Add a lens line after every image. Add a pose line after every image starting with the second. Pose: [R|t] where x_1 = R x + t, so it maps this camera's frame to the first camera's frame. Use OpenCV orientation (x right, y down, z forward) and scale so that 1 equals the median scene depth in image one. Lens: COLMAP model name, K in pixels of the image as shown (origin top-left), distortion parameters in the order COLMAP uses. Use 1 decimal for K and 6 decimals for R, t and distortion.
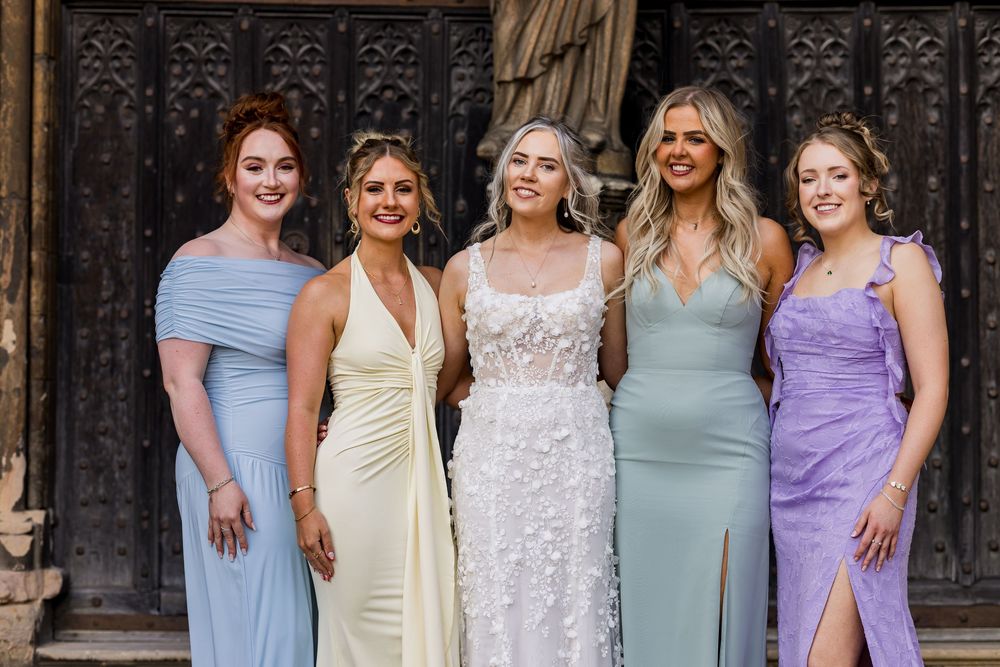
lens RADIAL K [[2809.9, 0, 508.1], [0, 2809.9, 333.8], [0, 0, 1]] dist [0.105805, 0.000000]
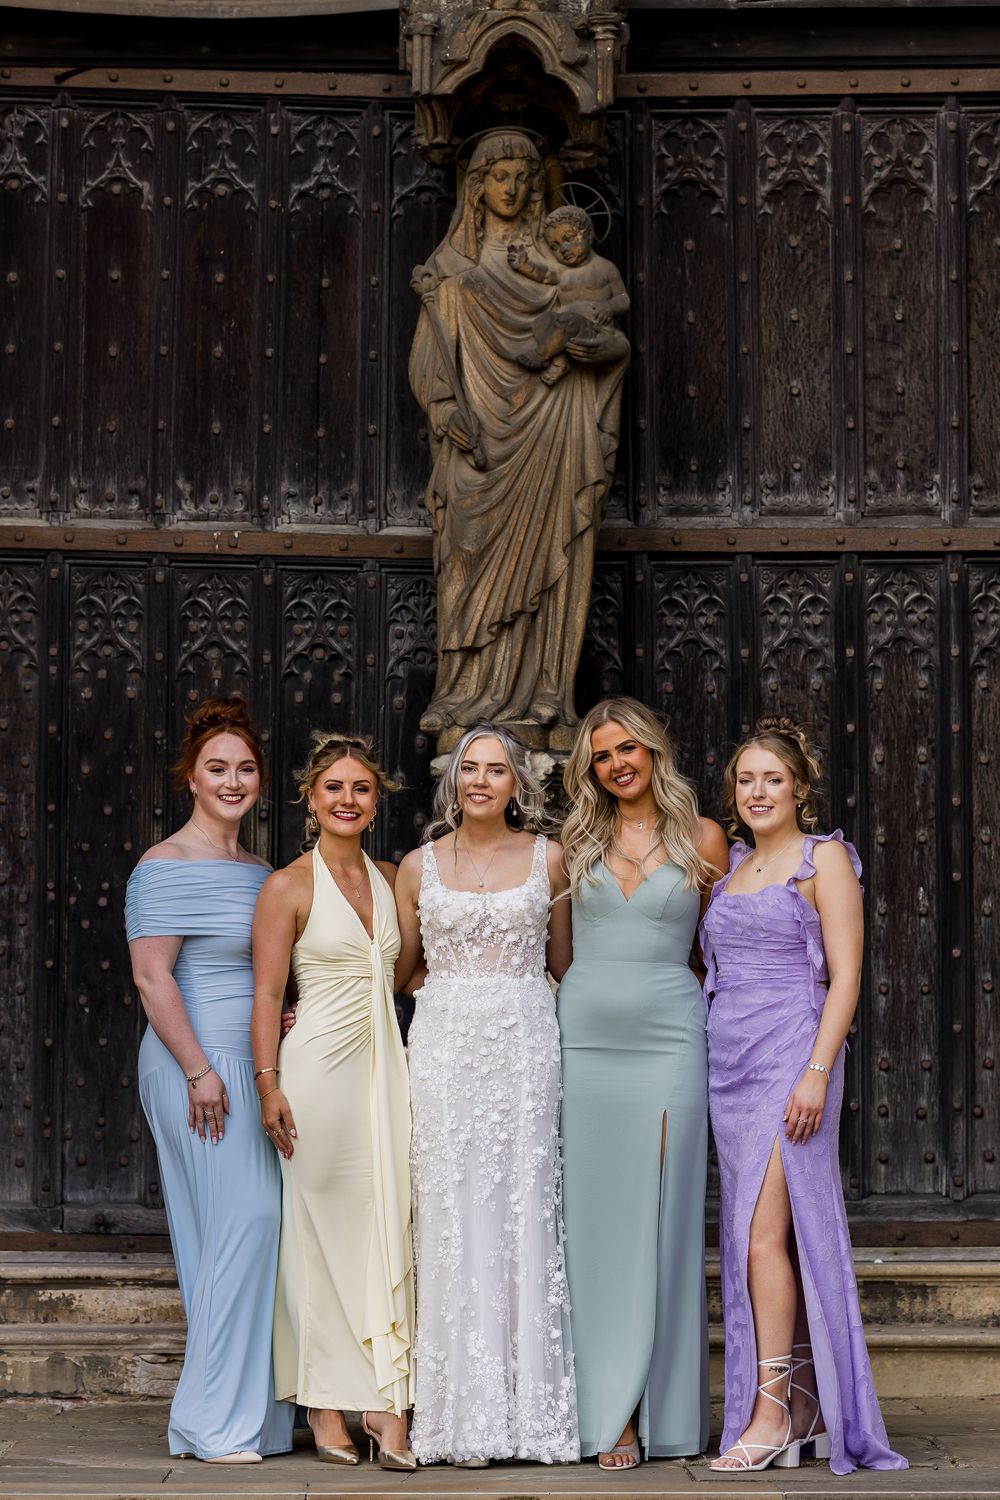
lens RADIAL K [[4214.8, 0, 521.1], [0, 4214.8, 815.4], [0, 0, 1]] dist [0.105805, 0.000000]
pose [[0.999786, 0.002012, 0.020576, -0.005570], [-0.001573, 0.999772, -0.021318, -0.004869], [-0.020614, 0.021281, 0.999561, -0.349887]]
